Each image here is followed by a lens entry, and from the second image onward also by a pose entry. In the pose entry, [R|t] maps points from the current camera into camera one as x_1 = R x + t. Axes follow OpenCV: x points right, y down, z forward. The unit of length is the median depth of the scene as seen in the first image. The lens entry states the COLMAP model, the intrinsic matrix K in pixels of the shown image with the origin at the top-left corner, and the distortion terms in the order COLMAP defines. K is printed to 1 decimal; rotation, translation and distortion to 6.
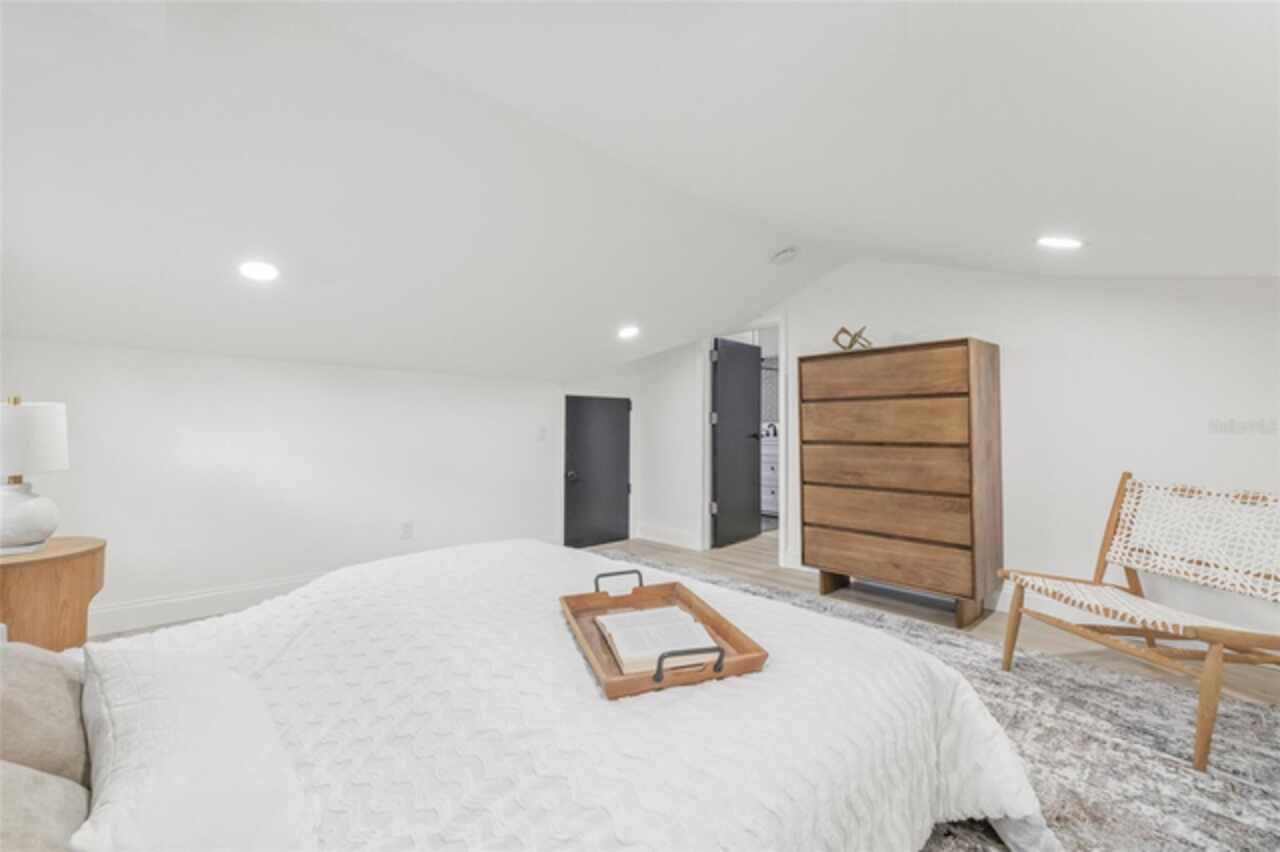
lens RADIAL K [[534.9, 0, 640.0], [0, 534.9, 426.0], [0, 0, 1]] dist [0.000921, 0.000141]
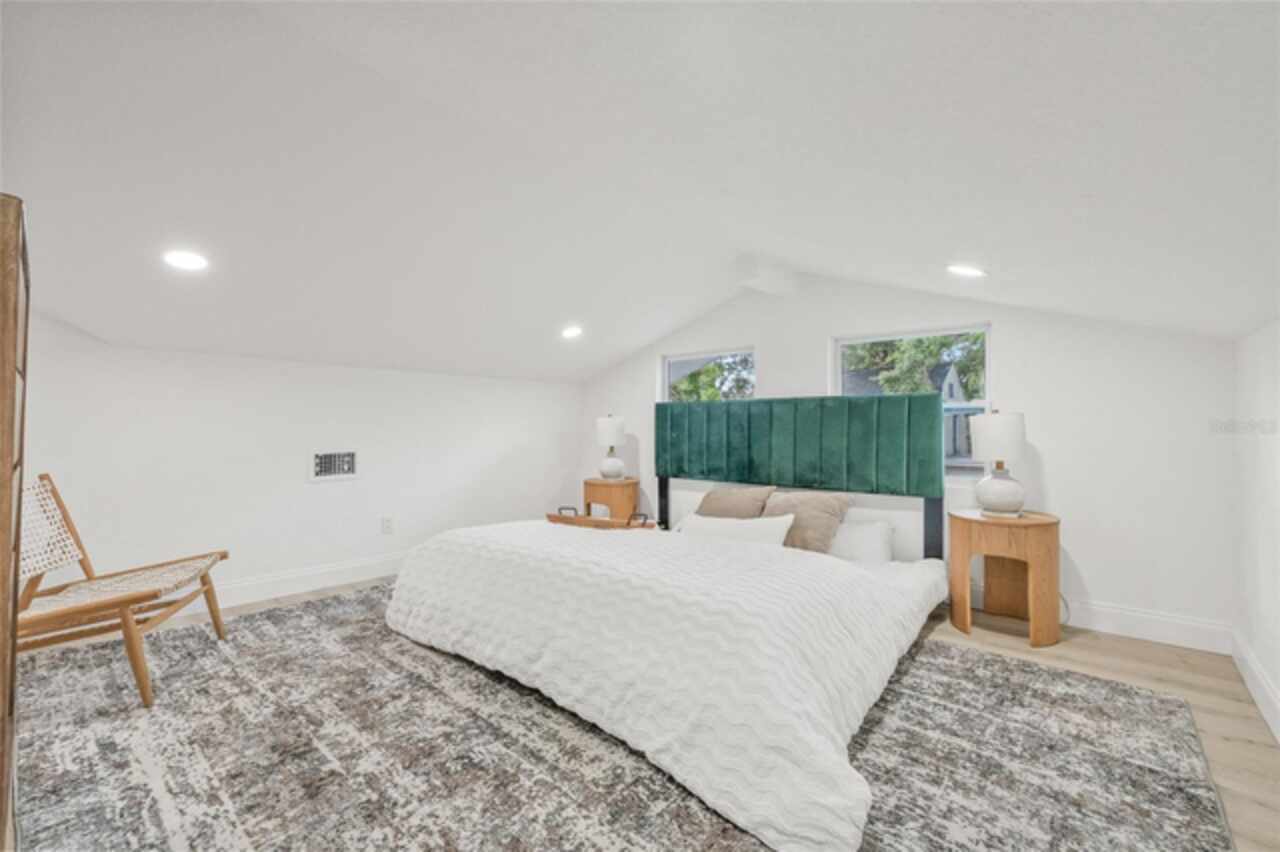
lens RADIAL K [[534.9, 0, 640.0], [0, 534.9, 426.0], [0, 0, 1]] dist [0.000921, 0.000141]
pose [[-0.990567, 0.002683, -0.137006, -0.001215], [0.003769, 0.999963, -0.007673, 0.004220], [0.136981, -0.008117, -0.990540, 2.122810]]
